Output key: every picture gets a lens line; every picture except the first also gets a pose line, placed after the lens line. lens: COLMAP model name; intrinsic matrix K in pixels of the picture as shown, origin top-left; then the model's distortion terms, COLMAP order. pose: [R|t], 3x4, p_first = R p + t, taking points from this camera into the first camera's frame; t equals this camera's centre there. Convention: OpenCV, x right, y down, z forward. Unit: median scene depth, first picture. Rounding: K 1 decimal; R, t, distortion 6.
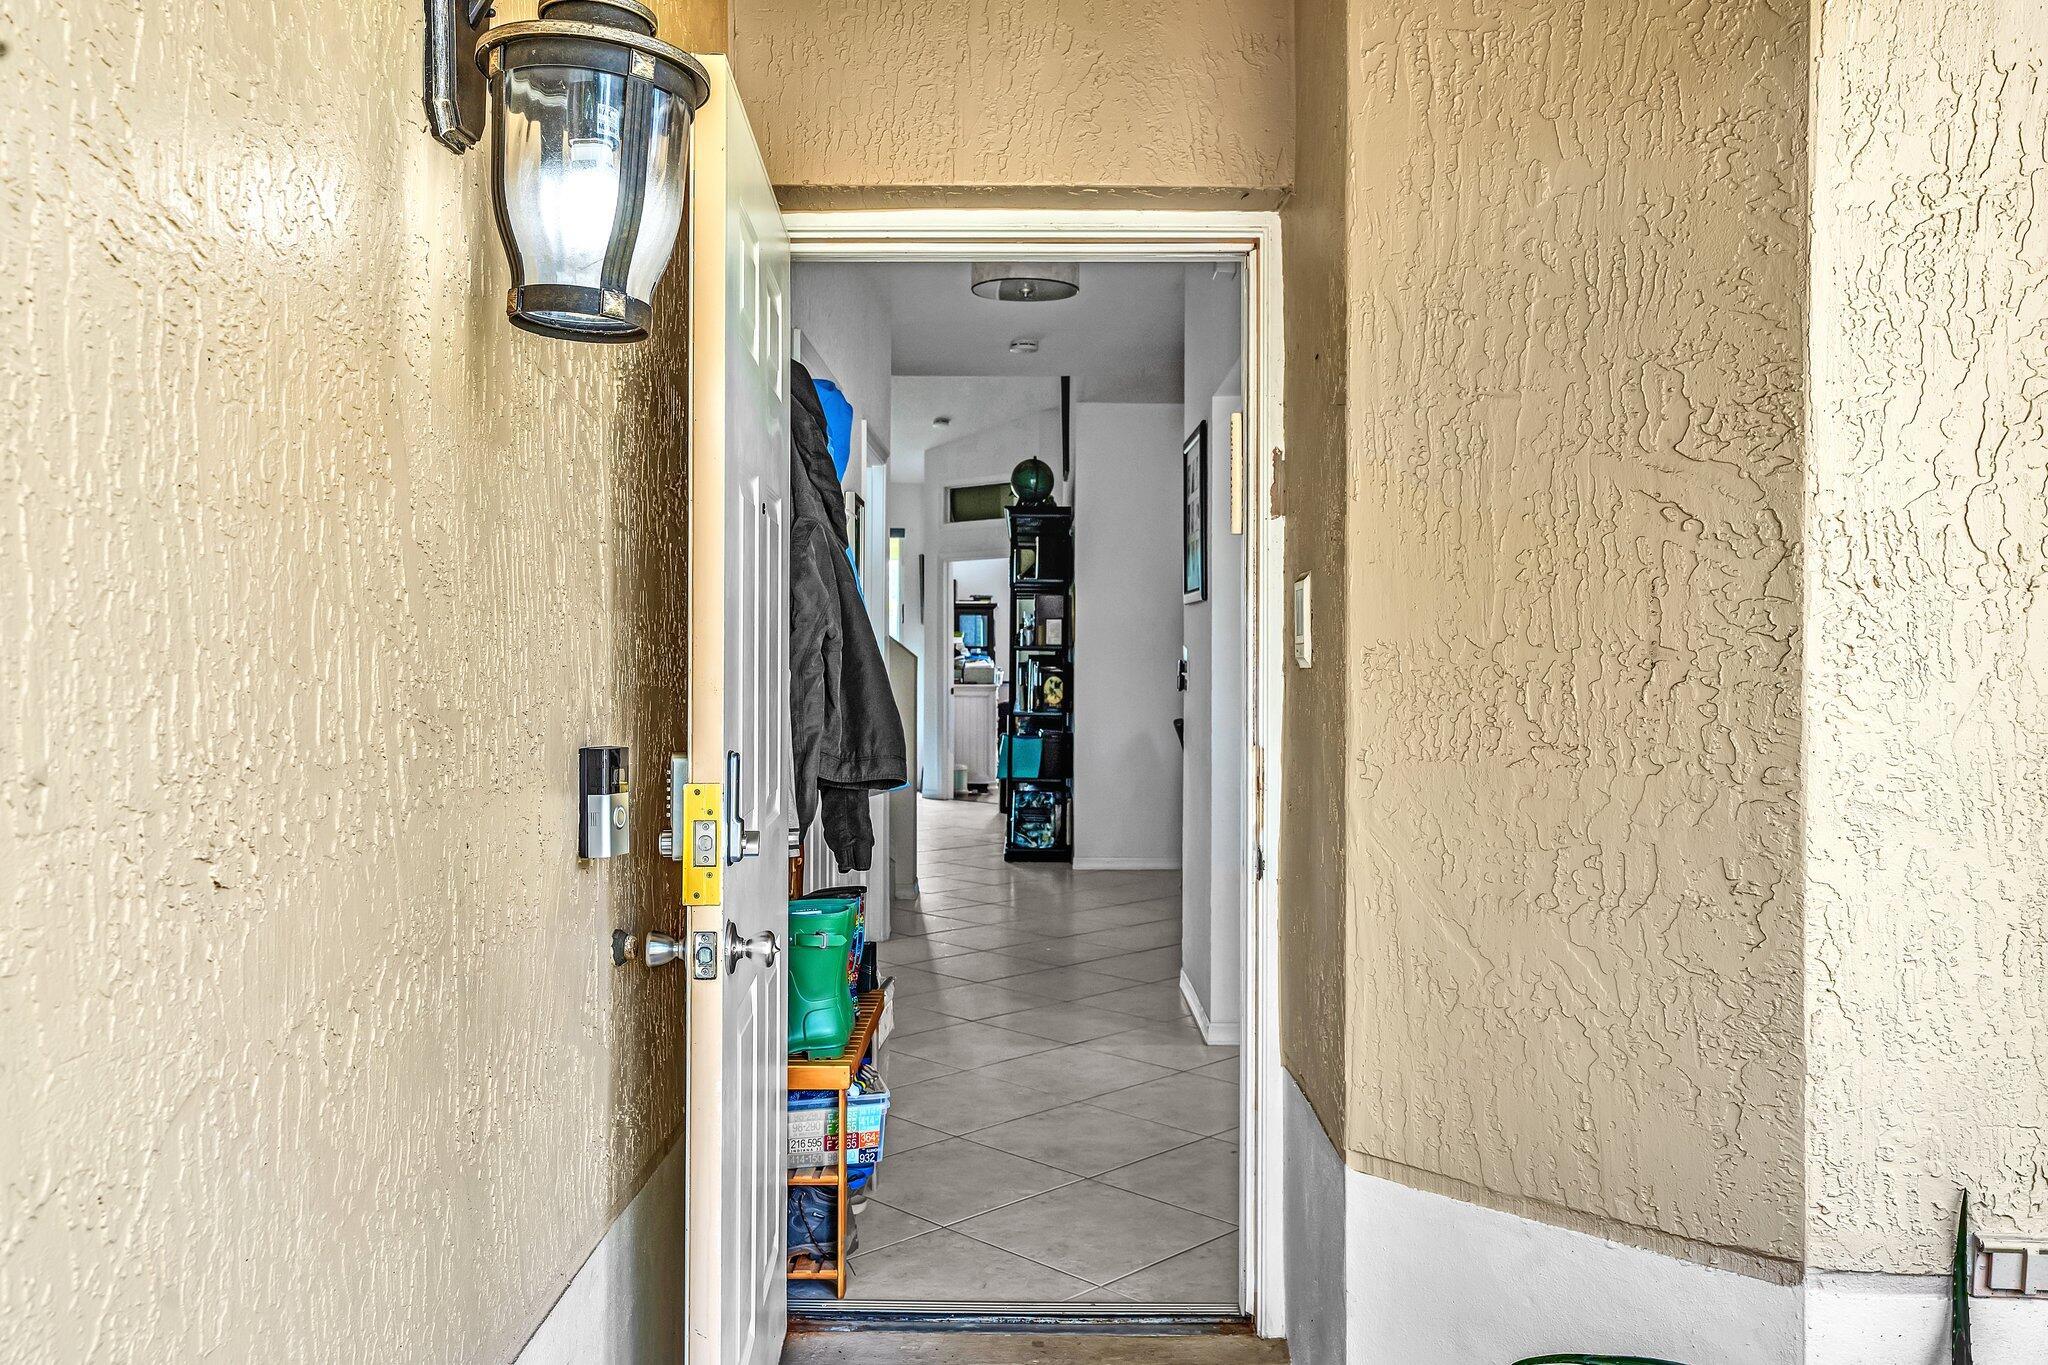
lens RADIAL K [[1647.8, 0, 1022.7], [0, 1647.8, 691.5], [0, 0, 1]] dist [-0.004567, -0.000686]
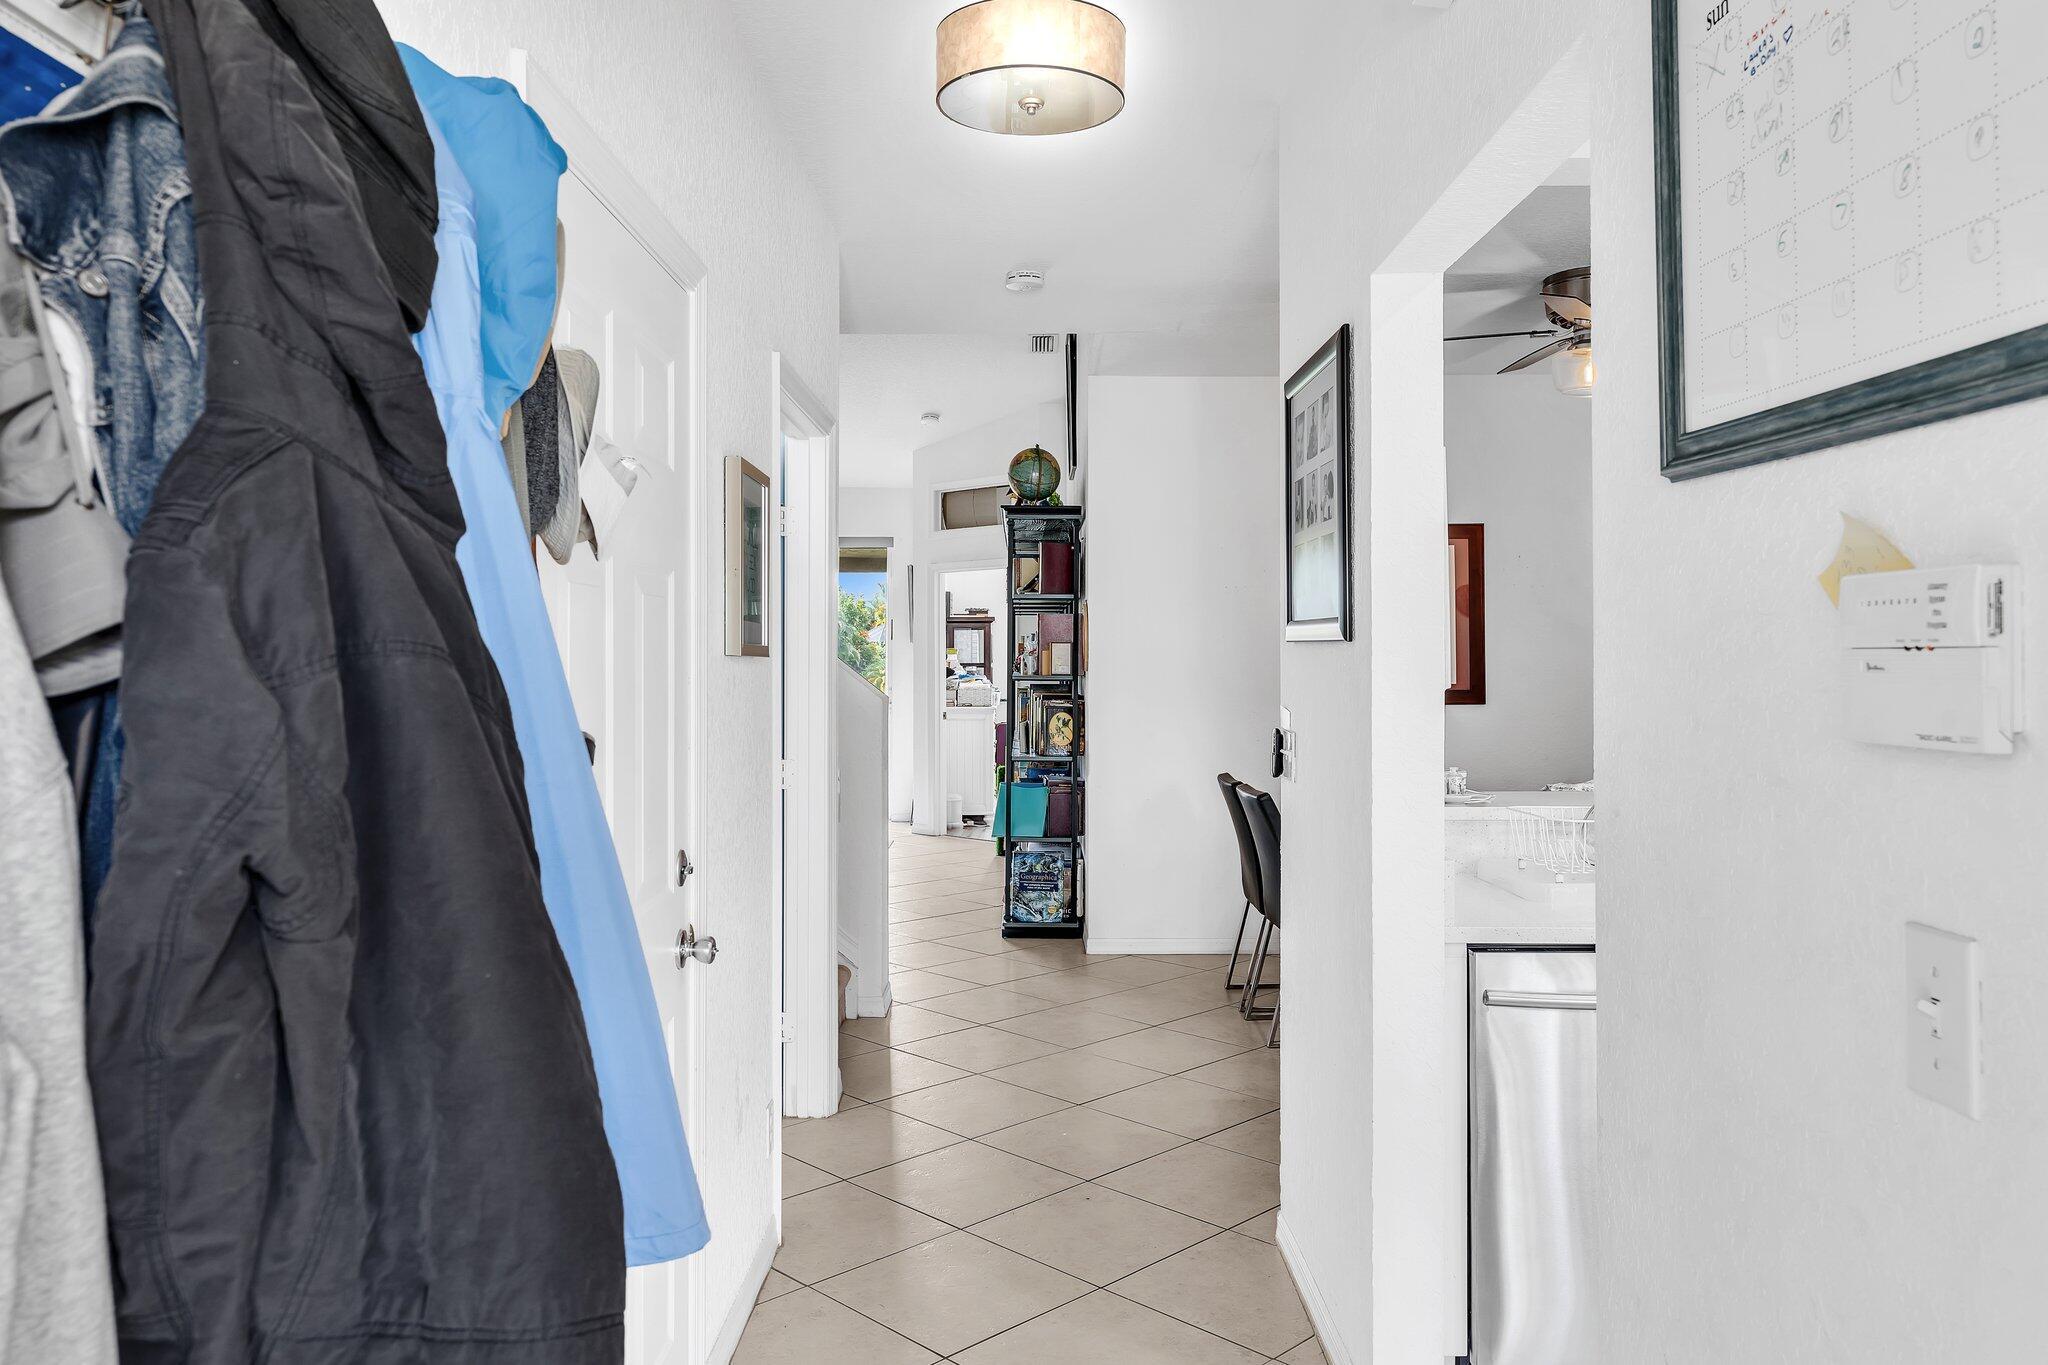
lens RADIAL K [[1057.7, 0, 1029.9], [0, 1057.7, 661.3], [0, 0, 1]] dist [-0.017601, 0.003088]
pose [[0.999918, -0.004896, 0.011792, -0.002745], [0.004822, 0.999969, 0.006242, -0.037640], [-0.011822, -0.006185, 0.999911, 0.467847]]
